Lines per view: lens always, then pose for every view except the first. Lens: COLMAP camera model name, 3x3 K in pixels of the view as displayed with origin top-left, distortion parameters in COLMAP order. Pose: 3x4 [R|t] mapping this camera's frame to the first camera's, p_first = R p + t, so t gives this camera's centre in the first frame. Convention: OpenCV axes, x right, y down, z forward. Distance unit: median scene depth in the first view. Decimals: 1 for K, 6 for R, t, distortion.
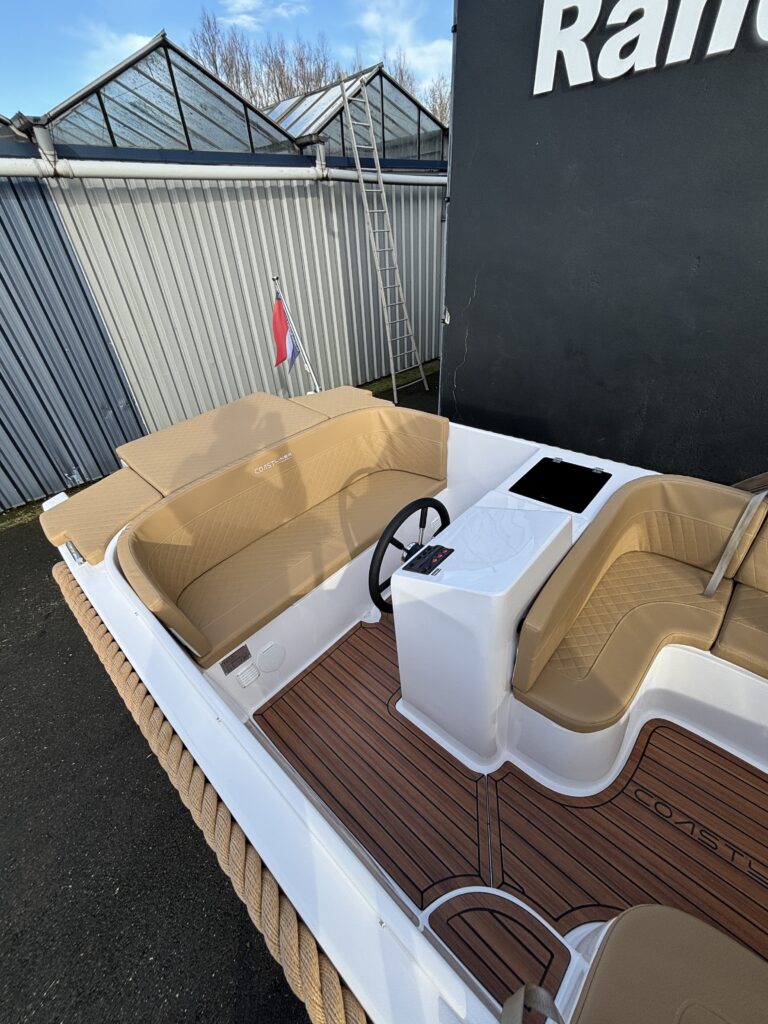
lens RADIAL K [[414.2, 0, 377.1], [0, 414.2, 508.4], [0, 0, 1]] dist [-0.000597, 0.000509]
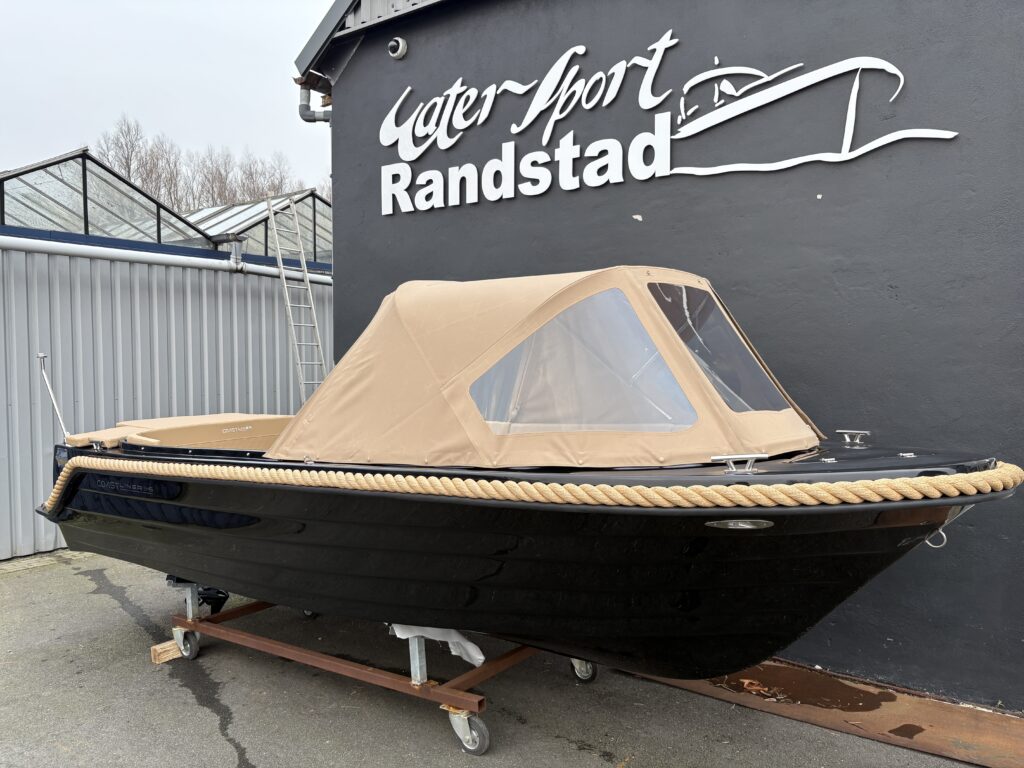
lens RADIAL K [[779.0, 0, 507.5], [0, 779.0, 383.2], [0, 0, 1]] dist [0.030904, -0.026977]
pose [[0.980824, 0.038190, 0.191117, 0.127850], [0.073119, 0.836879, -0.542482, 0.372700], [-0.180659, 0.546054, 0.818039, -0.366400]]
